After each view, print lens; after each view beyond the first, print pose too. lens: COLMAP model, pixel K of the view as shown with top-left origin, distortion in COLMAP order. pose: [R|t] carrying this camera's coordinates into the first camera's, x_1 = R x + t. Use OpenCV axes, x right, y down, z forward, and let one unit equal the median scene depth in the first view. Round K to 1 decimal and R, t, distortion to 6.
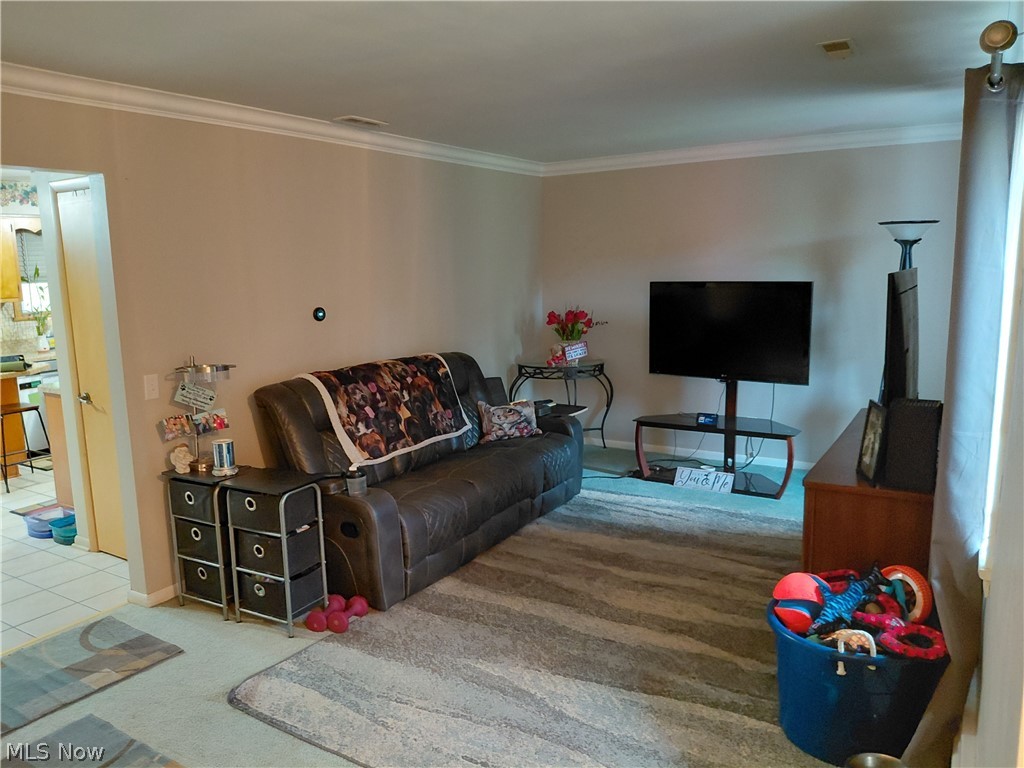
lens RADIAL K [[760.2, 0, 509.3], [0, 760.2, 387.8], [0, 0, 1]] dist [0.063171, -0.113590]
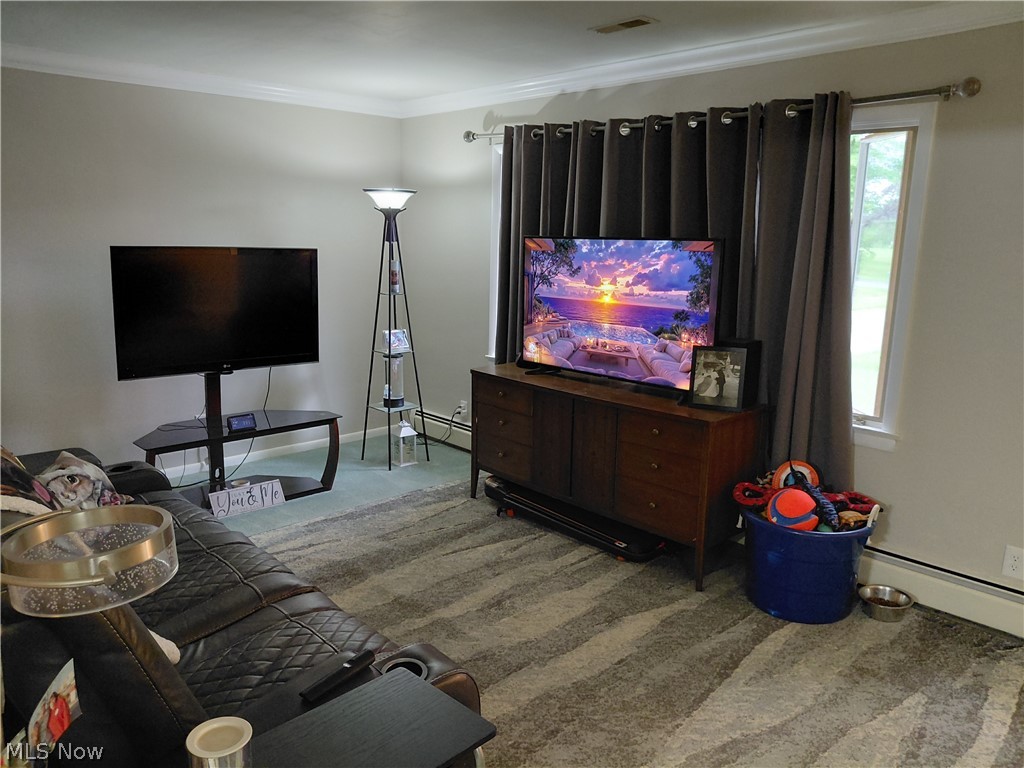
lens RADIAL K [[760.2, 0, 484.8], [0, 760.2, 384.4], [0, 0, 1]] dist [0.063171, -0.113590]
pose [[0.282790, -0.163342, 0.945171, -0.467160], [0.135121, 0.982351, 0.129340, -0.075030], [-0.949617, 0.091136, 0.299870, 0.592035]]
